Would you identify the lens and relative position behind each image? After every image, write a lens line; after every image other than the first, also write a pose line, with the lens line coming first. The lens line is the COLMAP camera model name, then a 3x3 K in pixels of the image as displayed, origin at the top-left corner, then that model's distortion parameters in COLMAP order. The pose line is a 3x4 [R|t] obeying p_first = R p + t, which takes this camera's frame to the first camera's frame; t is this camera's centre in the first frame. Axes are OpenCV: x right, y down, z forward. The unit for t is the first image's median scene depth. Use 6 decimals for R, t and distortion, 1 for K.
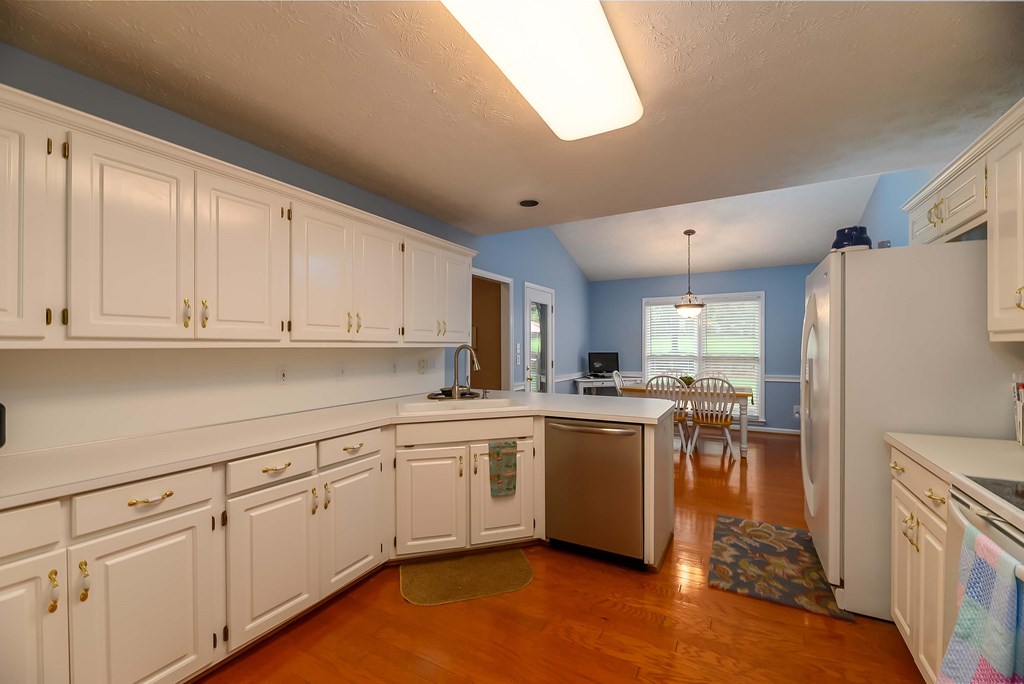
lens RADIAL K [[441.6, 0, 513.8], [0, 441.6, 349.5], [0, 0, 1]] dist [0.000048, -0.000077]
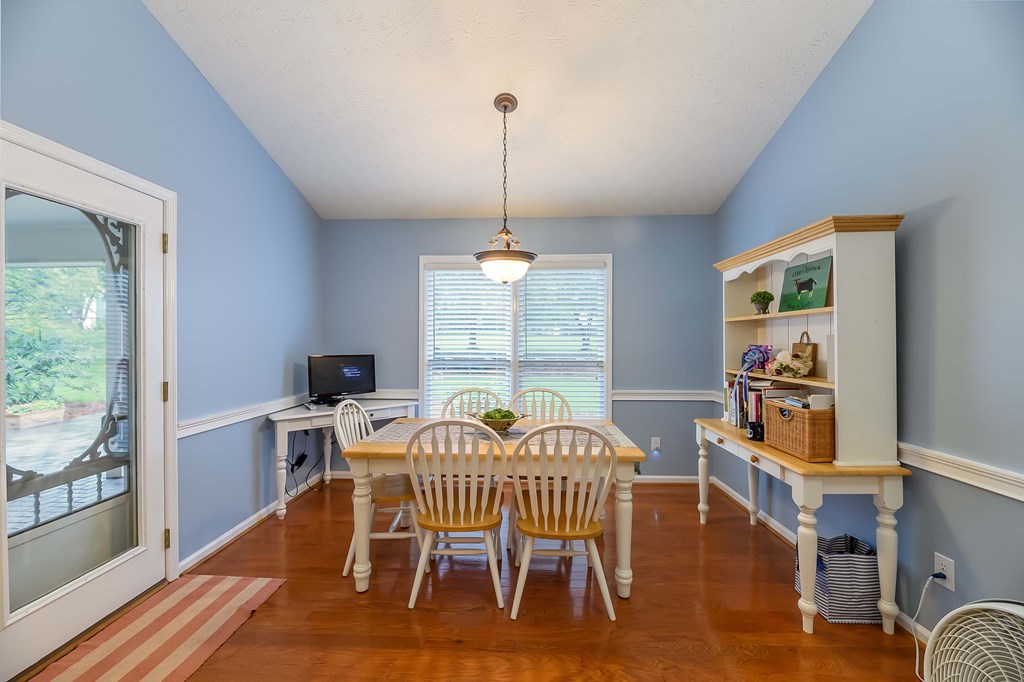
lens RADIAL K [[405.8, 0, 512.0], [0, 405.8, 341.0], [0, 0, 1]] dist [-0.009835, -0.000290]
pose [[0.902043, 0.004437, 0.431624, 0.172202], [-0.000886, 0.999964, -0.008427, -0.005214], [-0.431646, 0.007220, 0.902014, 0.479378]]
